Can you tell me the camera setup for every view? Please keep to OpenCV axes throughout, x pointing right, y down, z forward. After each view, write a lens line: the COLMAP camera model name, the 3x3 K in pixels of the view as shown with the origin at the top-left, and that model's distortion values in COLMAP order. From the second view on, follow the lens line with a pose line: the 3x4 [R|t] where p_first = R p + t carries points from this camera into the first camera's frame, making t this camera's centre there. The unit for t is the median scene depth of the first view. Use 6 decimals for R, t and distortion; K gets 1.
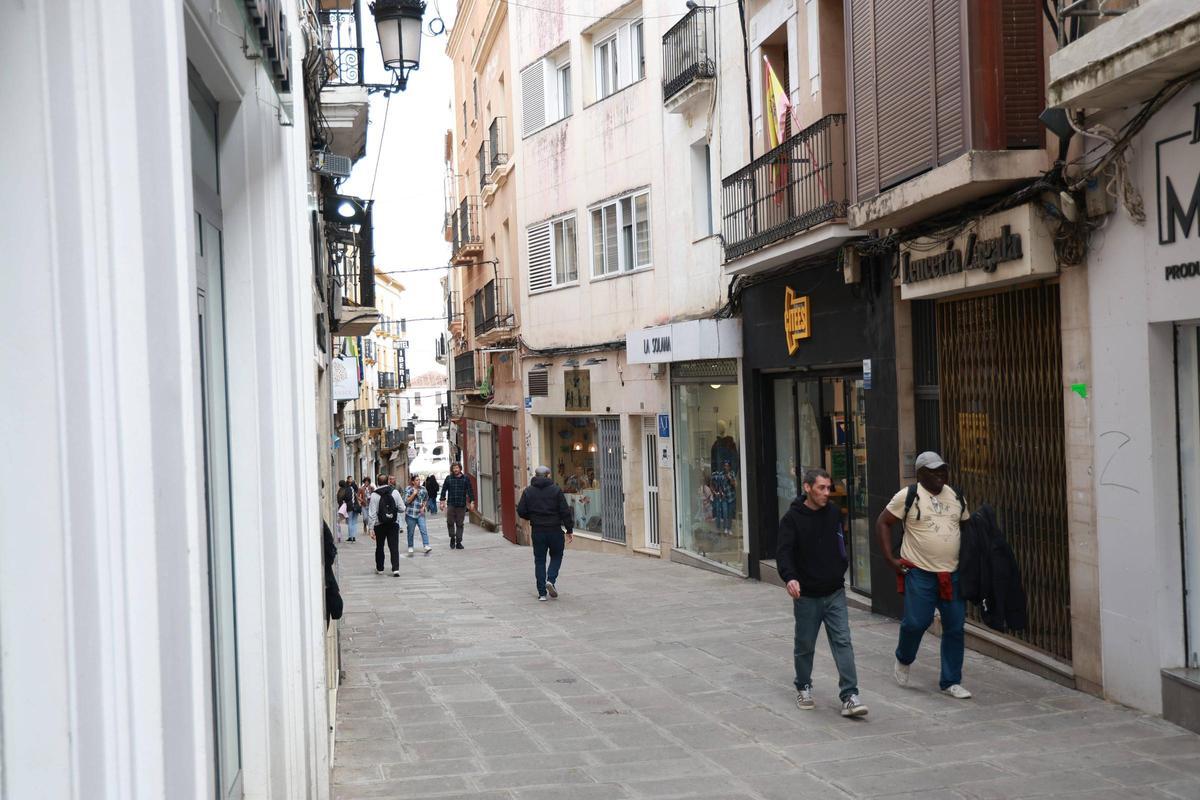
lens RADIAL K [[1408.8, 0, 600.0], [0, 1408.8, 400.0], [0, 0, 1]] dist [0.013650, -0.004646]
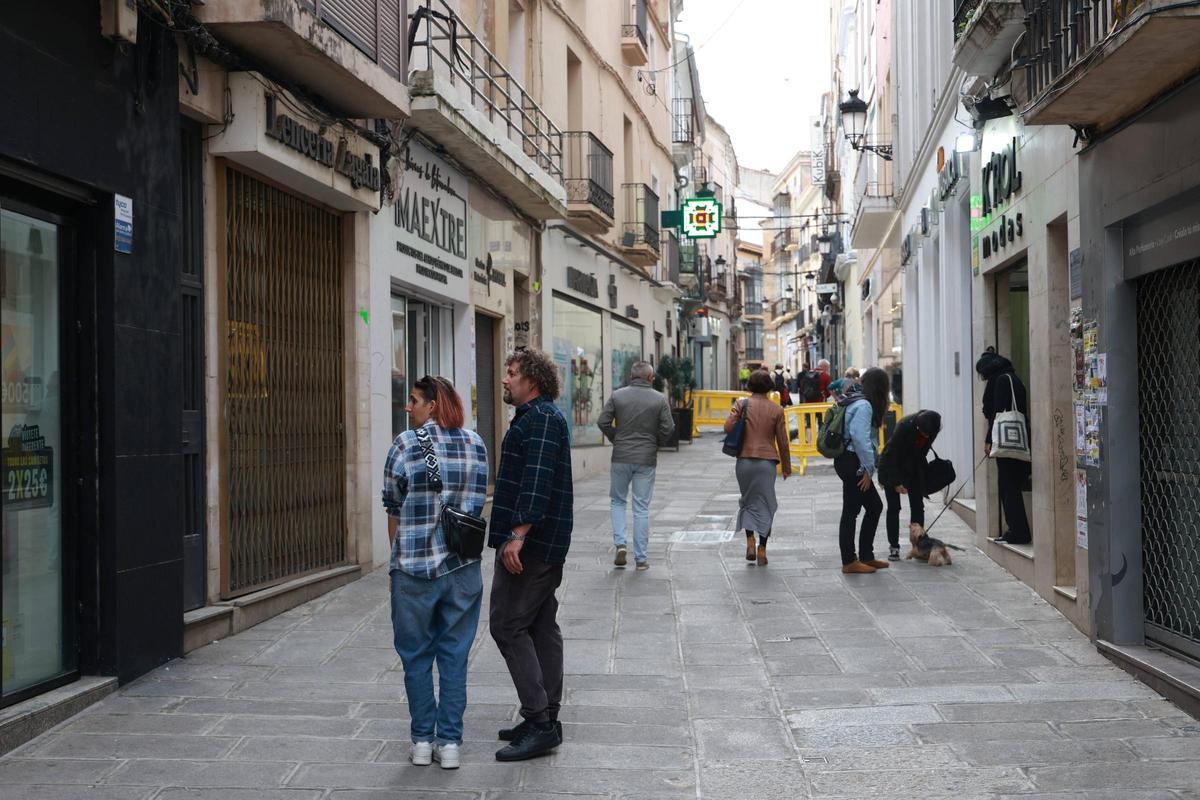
lens RADIAL K [[2051.2, 0, 600.0], [0, 2051.2, 400.0], [0, 0, 1]] dist [0.033293, -0.018723]
pose [[-0.973527, 0.051928, 0.222595, -0.180943], [0.048008, 0.998582, -0.022987, 0.088171], [-0.223473, -0.011692, -0.974640, 2.062657]]
